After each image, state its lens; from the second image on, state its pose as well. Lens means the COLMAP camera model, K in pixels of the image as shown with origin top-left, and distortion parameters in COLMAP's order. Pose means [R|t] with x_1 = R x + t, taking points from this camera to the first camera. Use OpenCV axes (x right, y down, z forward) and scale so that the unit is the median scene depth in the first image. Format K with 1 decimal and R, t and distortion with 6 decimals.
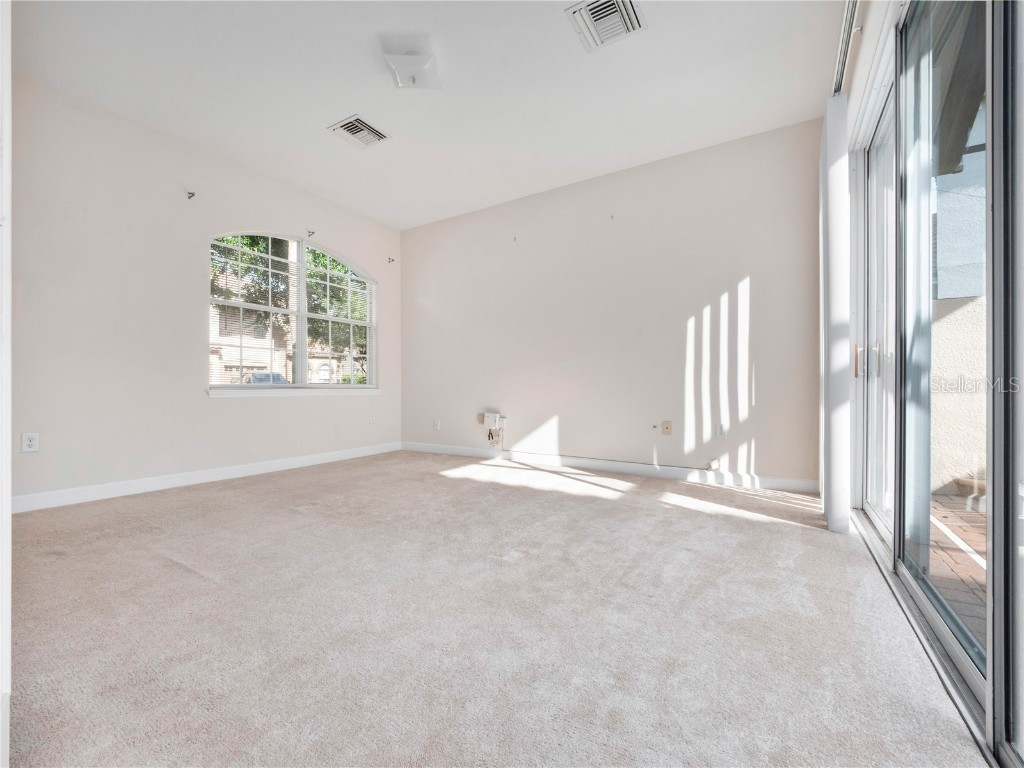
lens RADIAL K [[439.4, 0, 509.8], [0, 439.4, 384.0], [0, 0, 1]] dist [0.016193, -0.014843]
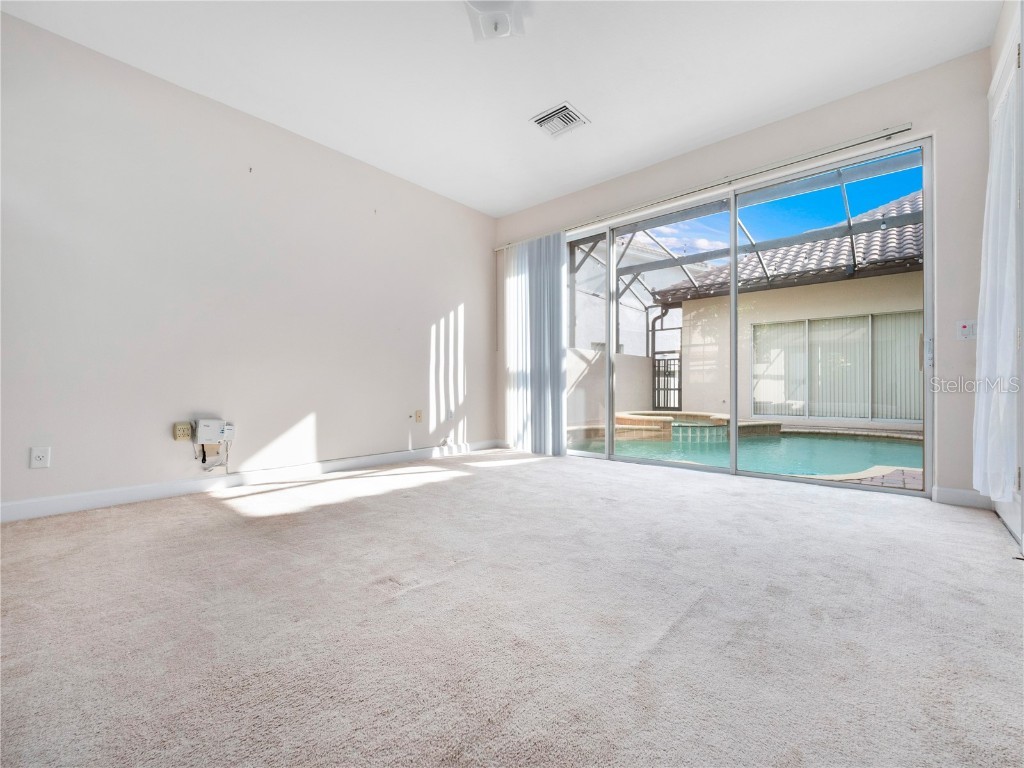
lens RADIAL K [[439.4, 0, 509.8], [0, 439.4, 384.0], [0, 0, 1]] dist [0.016193, -0.014843]
pose [[0.168301, 0.000812, 0.985735, -0.744713], [-0.002894, 0.999996, -0.000330, 0.015241], [-0.985731, -0.002797, 0.168302, 0.569957]]
